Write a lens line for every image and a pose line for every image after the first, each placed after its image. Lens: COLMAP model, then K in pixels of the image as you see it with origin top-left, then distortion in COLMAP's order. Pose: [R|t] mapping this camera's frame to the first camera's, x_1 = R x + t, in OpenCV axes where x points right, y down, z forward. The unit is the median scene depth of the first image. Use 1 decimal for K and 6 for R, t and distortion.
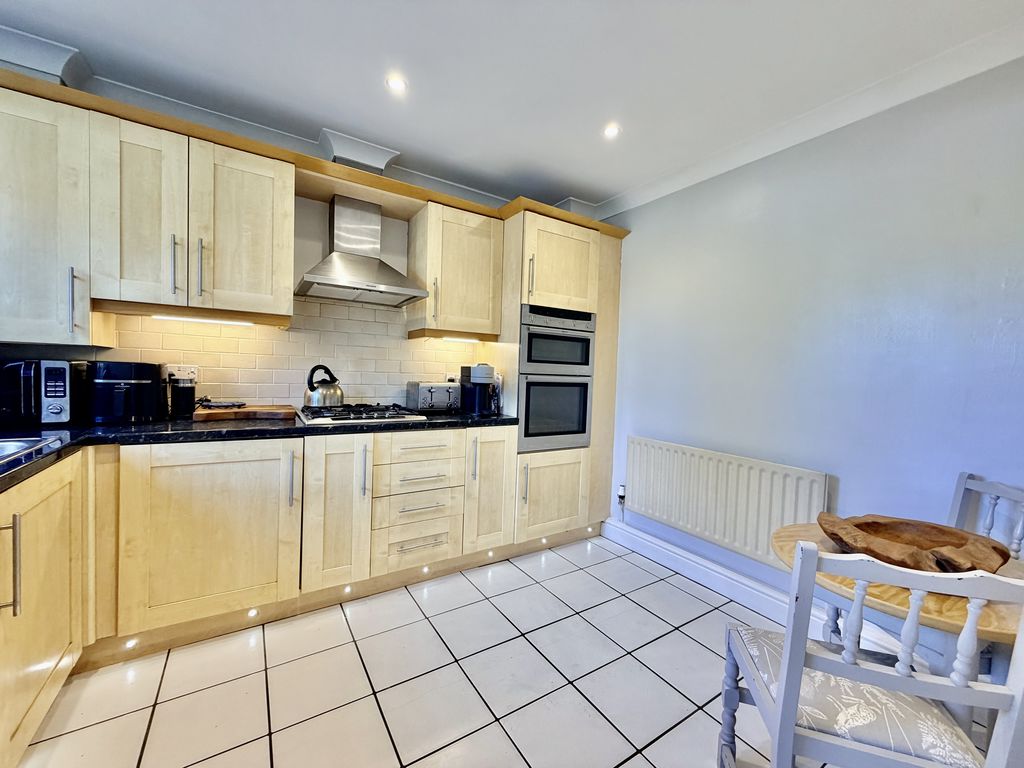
lens RADIAL K [[409.5, 0, 516.7], [0, 409.5, 385.0], [0, 0, 1]] dist [0.001014, -0.000162]
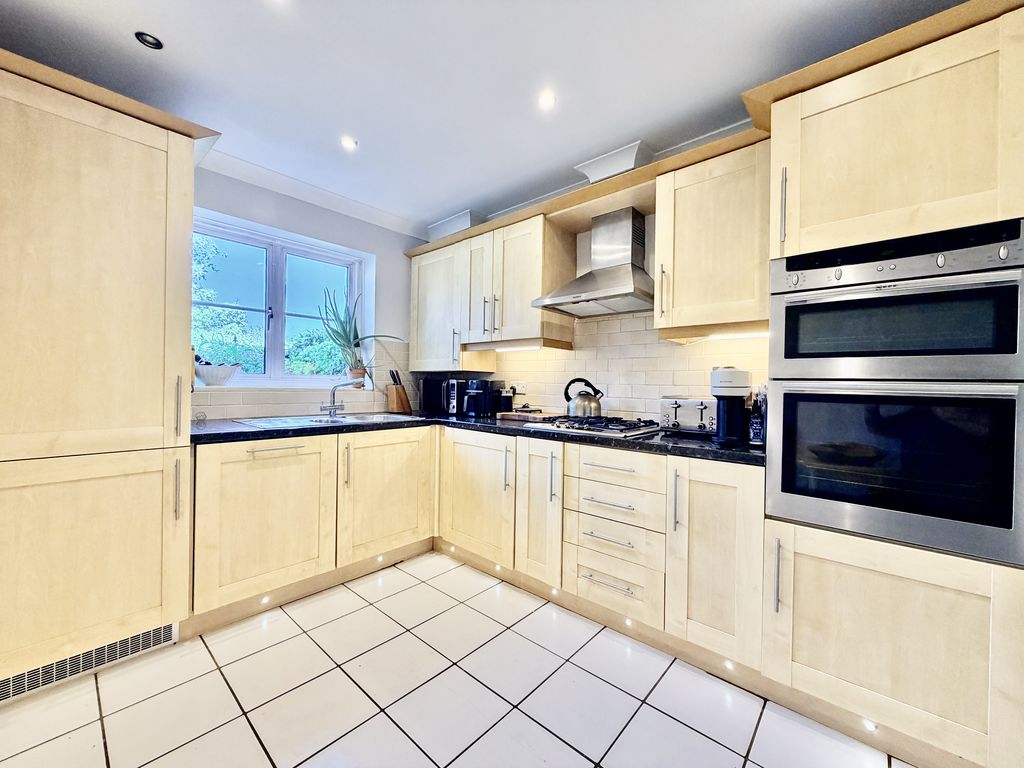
lens RADIAL K [[409.5, 0, 516.6], [0, 409.5, 383.6], [0, 0, 1]] dist [0.001014, -0.000162]
pose [[0.269217, -0.034457, -0.962463, 0.528907], [-0.042277, 0.997974, -0.047554, 0.024109], [0.962151, 0.053493, 0.267215, 0.550587]]
